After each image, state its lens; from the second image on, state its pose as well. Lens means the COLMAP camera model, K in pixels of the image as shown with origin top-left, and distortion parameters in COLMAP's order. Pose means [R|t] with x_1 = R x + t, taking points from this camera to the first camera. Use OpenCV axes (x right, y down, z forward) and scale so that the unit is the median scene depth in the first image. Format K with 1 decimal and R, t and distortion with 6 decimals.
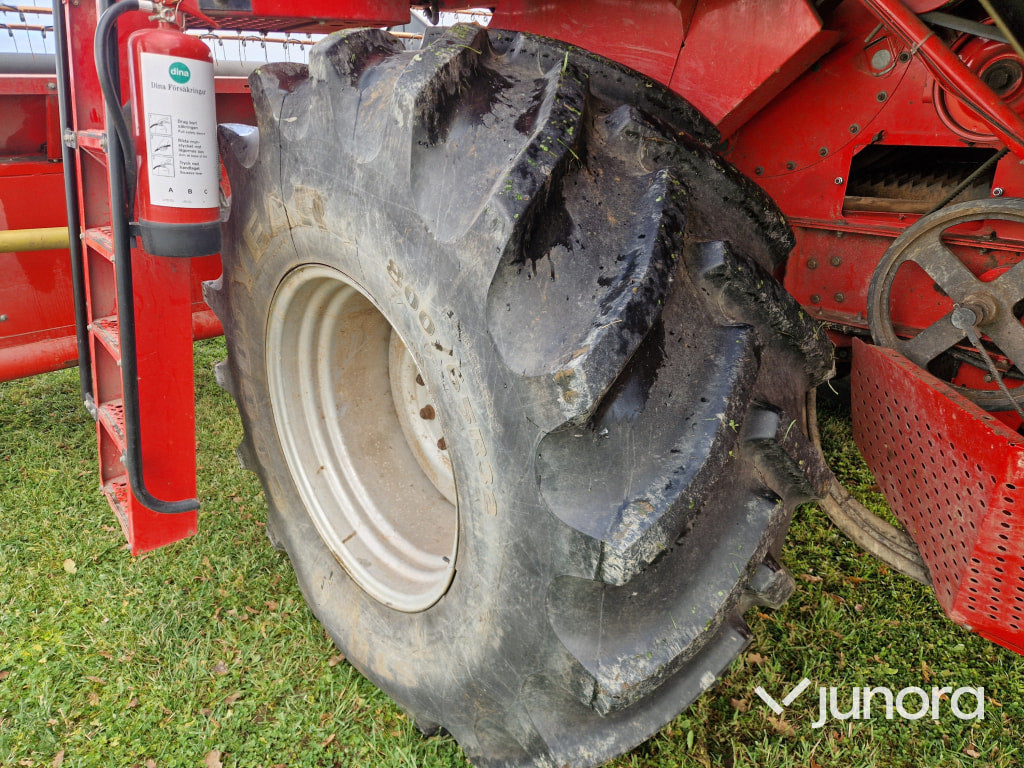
lens RADIAL K [[680.7, 0, 512.0], [0, 680.7, 384.0], [0, 0, 1]] dist [0.074905, -0.067859]
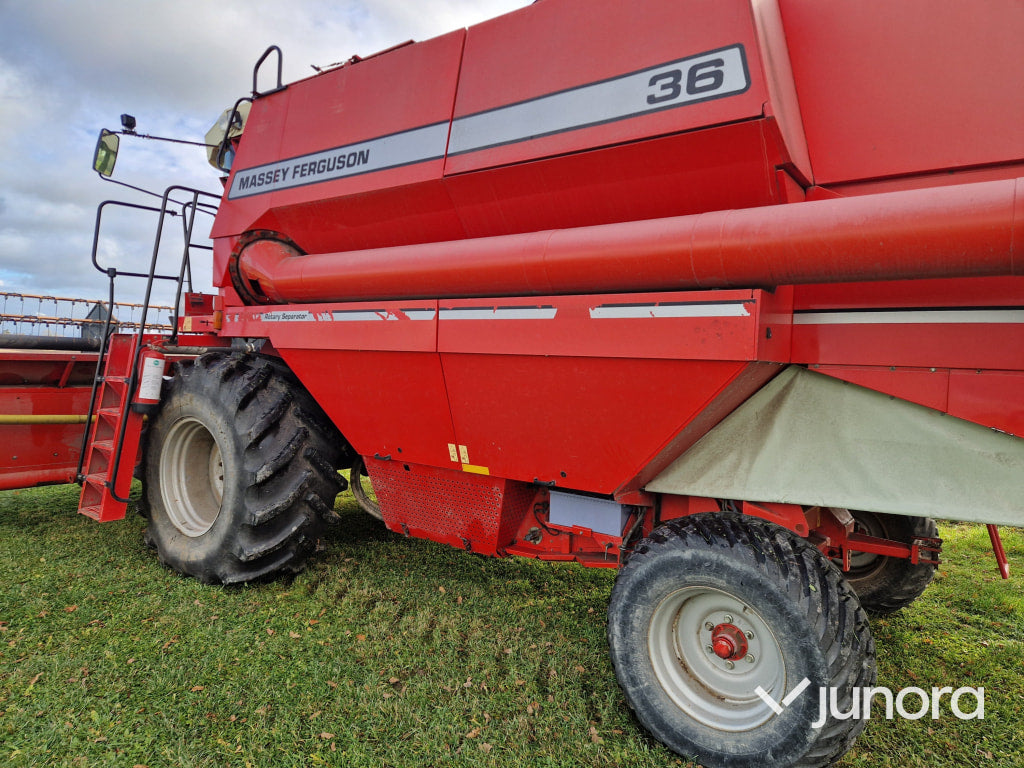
lens RADIAL K [[680.7, 0, 512.0], [0, 680.7, 384.0], [0, 0, 1]] dist [0.074905, -0.067859]
pose [[0.980609, 0.037226, 0.192404, 0.649176], [0.033303, 0.935857, -0.350802, 0.972081], [-0.193122, 0.350408, 0.916471, -2.598720]]
